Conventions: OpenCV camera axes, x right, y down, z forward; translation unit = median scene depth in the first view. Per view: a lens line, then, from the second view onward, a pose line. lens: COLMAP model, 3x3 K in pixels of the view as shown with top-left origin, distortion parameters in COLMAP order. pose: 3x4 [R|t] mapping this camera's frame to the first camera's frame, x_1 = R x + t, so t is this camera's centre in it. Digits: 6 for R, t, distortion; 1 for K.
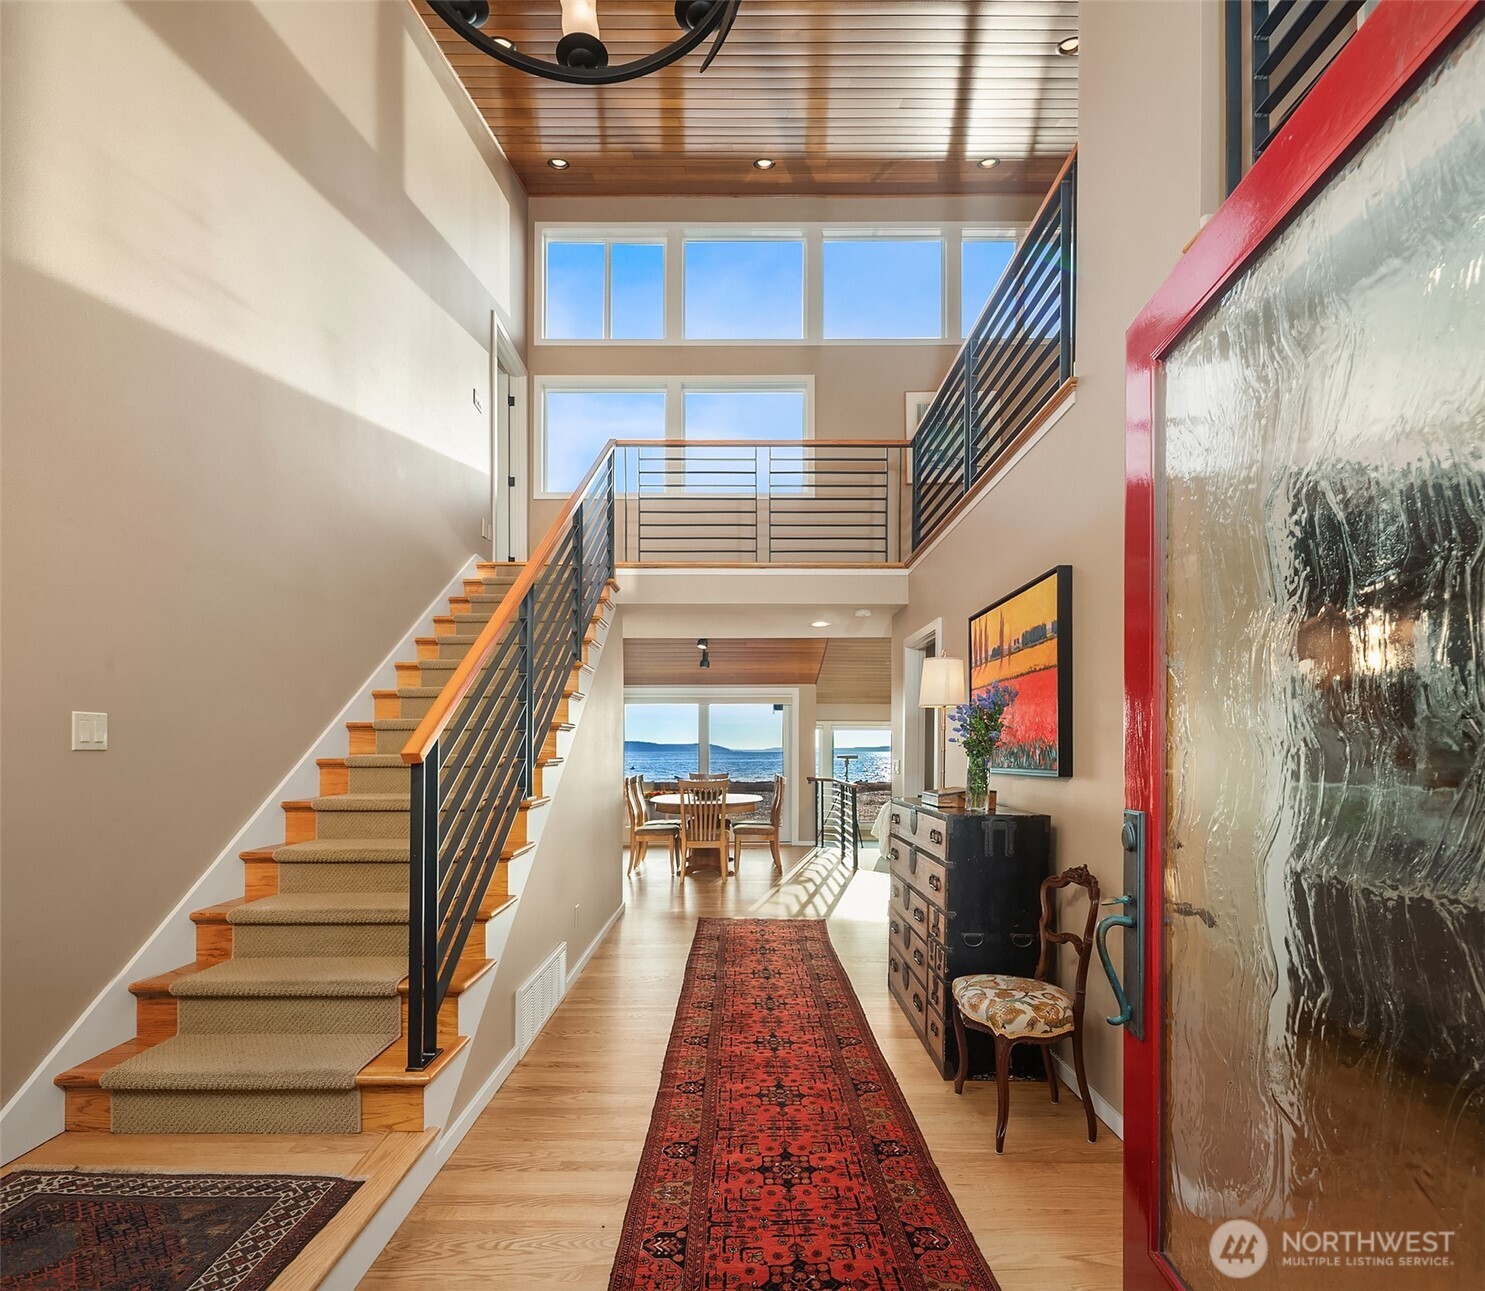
lens RADIAL K [[728.6, 0, 740.1], [0, 728.6, 748.2], [0, 0, 1]] dist [-0.000190, 0.000151]
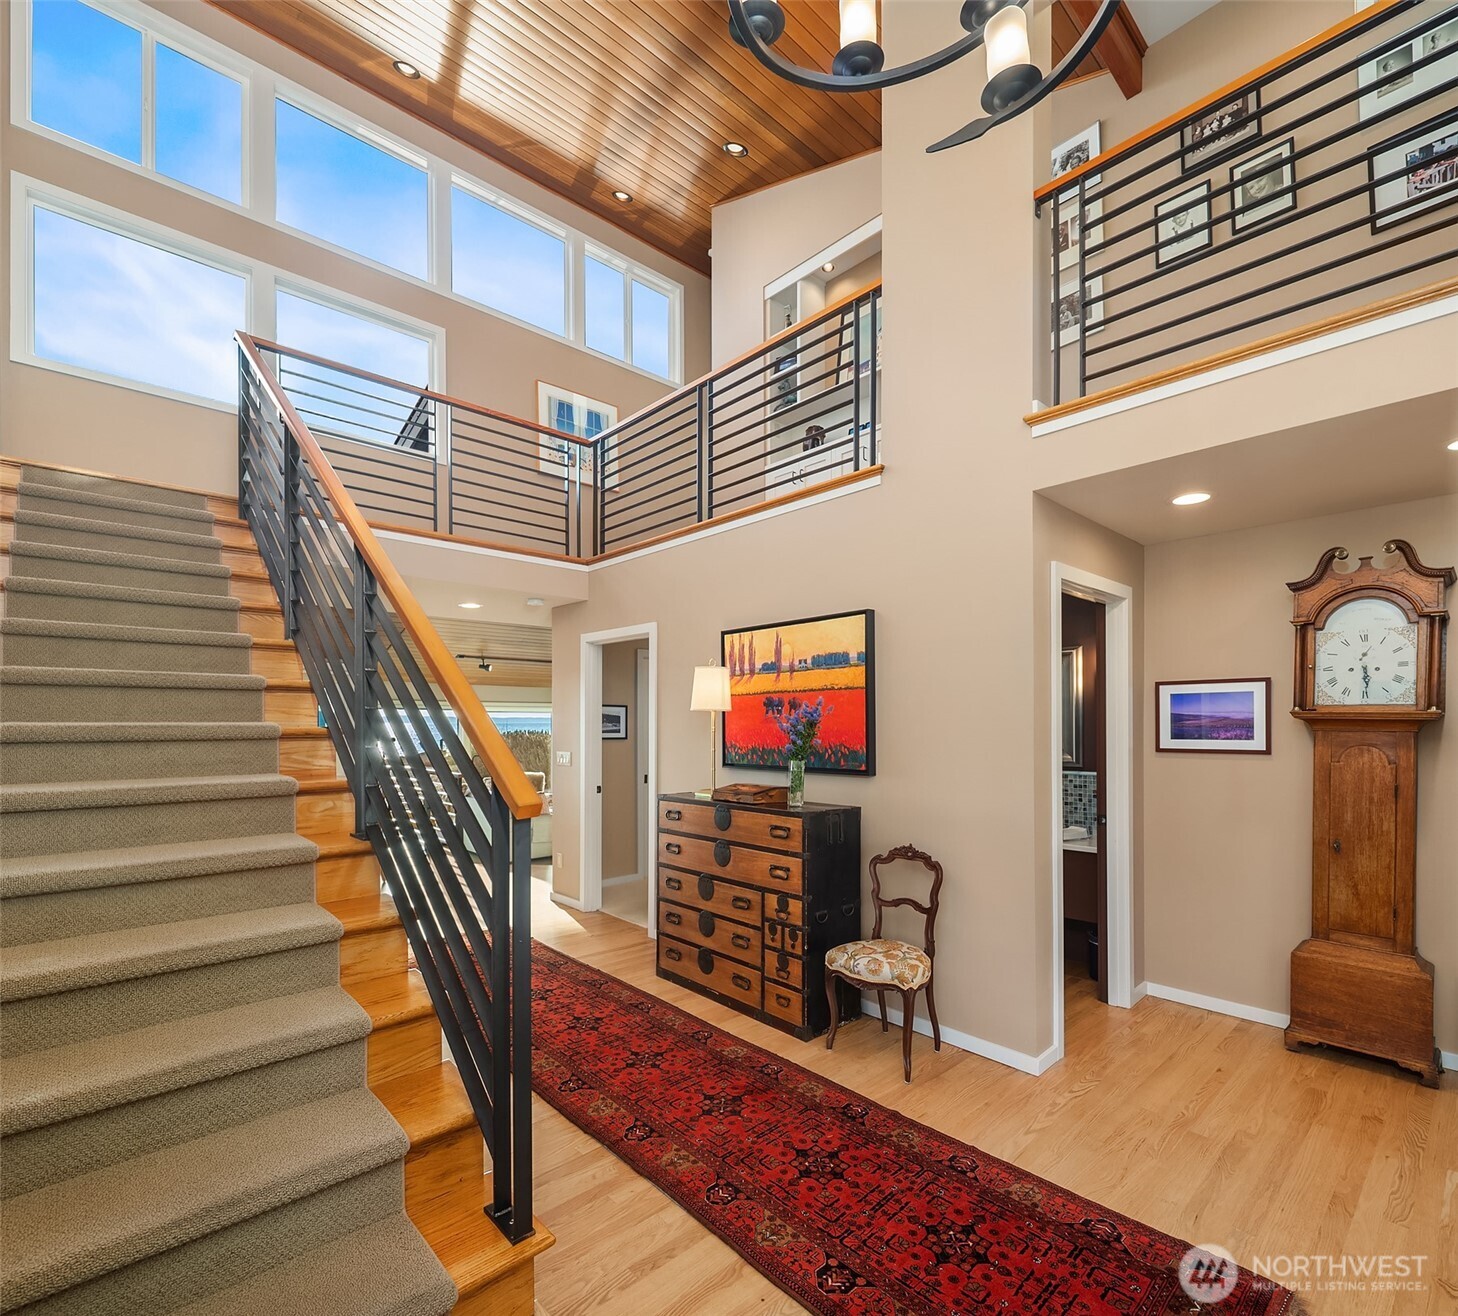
lens RADIAL K [[705.0, 0, 730.5], [0, 705.0, 729.7], [0, 0, 1]] dist [-0.000868, -0.000184]
pose [[0.733881, -0.005502, 0.679256, -0.519738], [-0.002284, 0.999942, 0.010568, -0.048570], [-0.679274, -0.009307, 0.733825, 0.240712]]
